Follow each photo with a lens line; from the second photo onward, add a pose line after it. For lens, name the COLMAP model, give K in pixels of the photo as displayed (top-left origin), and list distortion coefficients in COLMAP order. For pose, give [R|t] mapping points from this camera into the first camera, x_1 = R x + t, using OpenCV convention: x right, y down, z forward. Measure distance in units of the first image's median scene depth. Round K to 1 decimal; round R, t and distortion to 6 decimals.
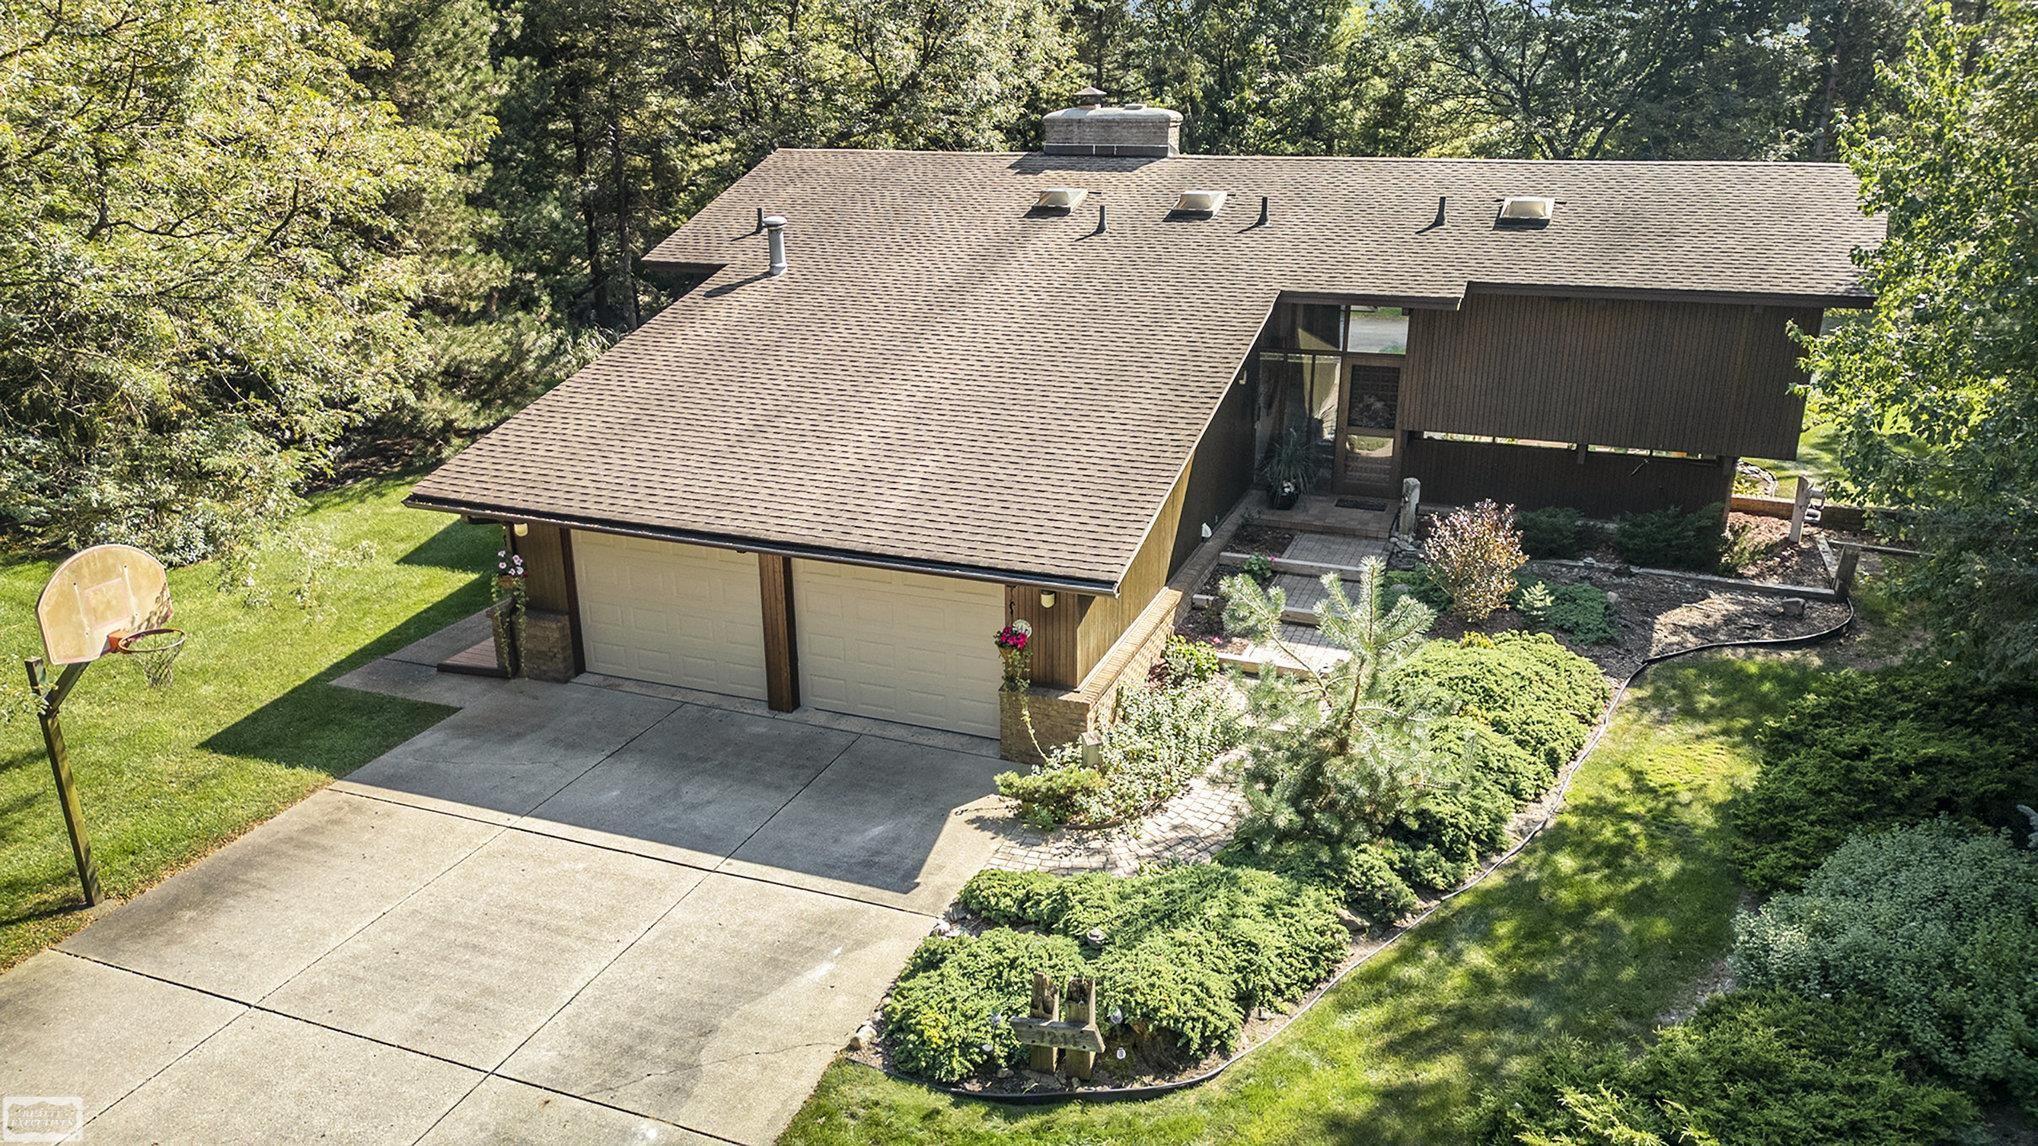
lens RADIAL K [[1446.3, 0, 1032.4], [0, 1446.3, 566.7], [0, 0, 1]] dist [0.085230, -0.053041]
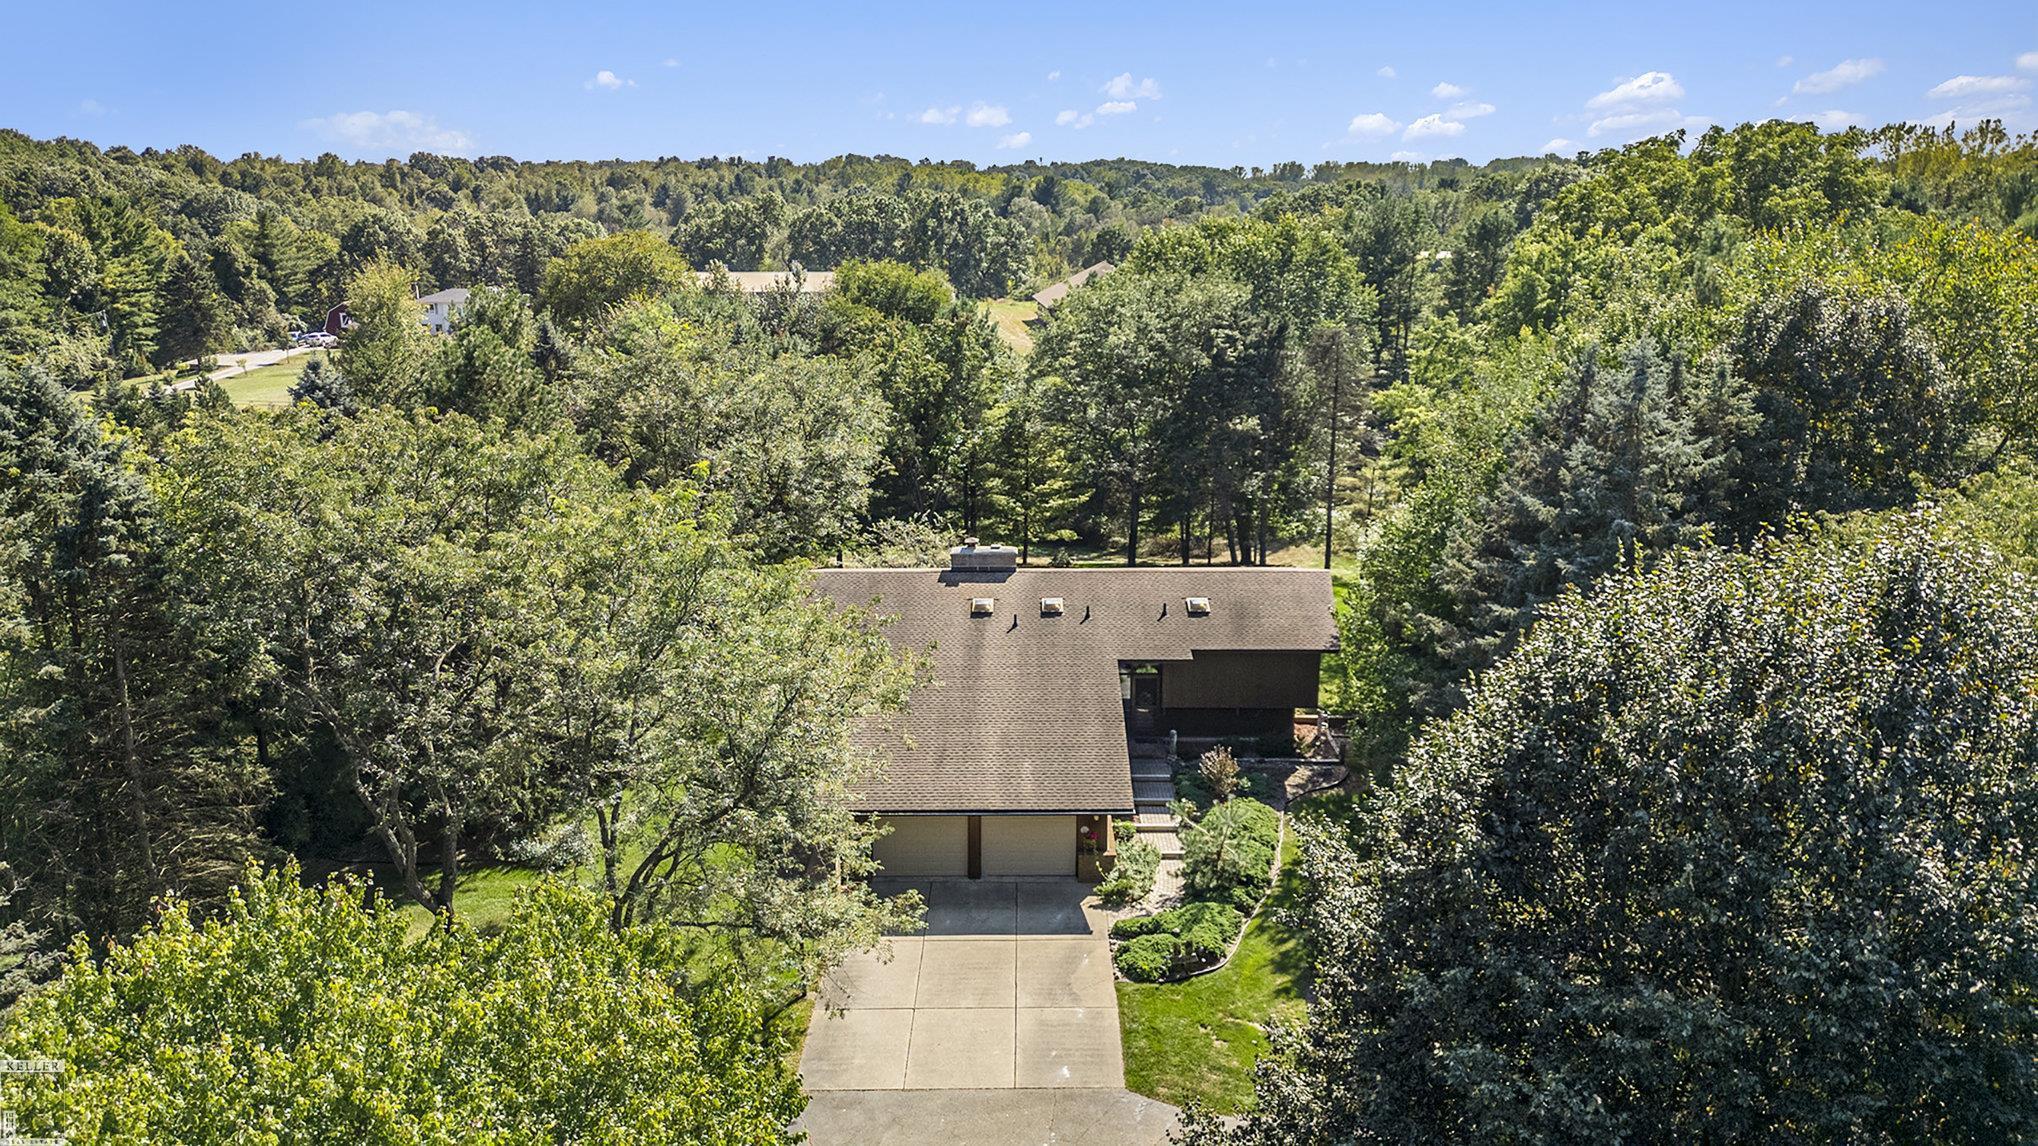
lens RADIAL K [[1446.3, 0, 1032.4], [0, 1446.3, 566.7], [0, 0, 1]] dist [0.085230, -0.053041]
pose [[0.933046, -0.095879, 0.346744, -0.932895], [0.120131, 0.991544, -0.049083, -0.303361], [-0.339106, 0.087451, 0.936675, -1.414681]]
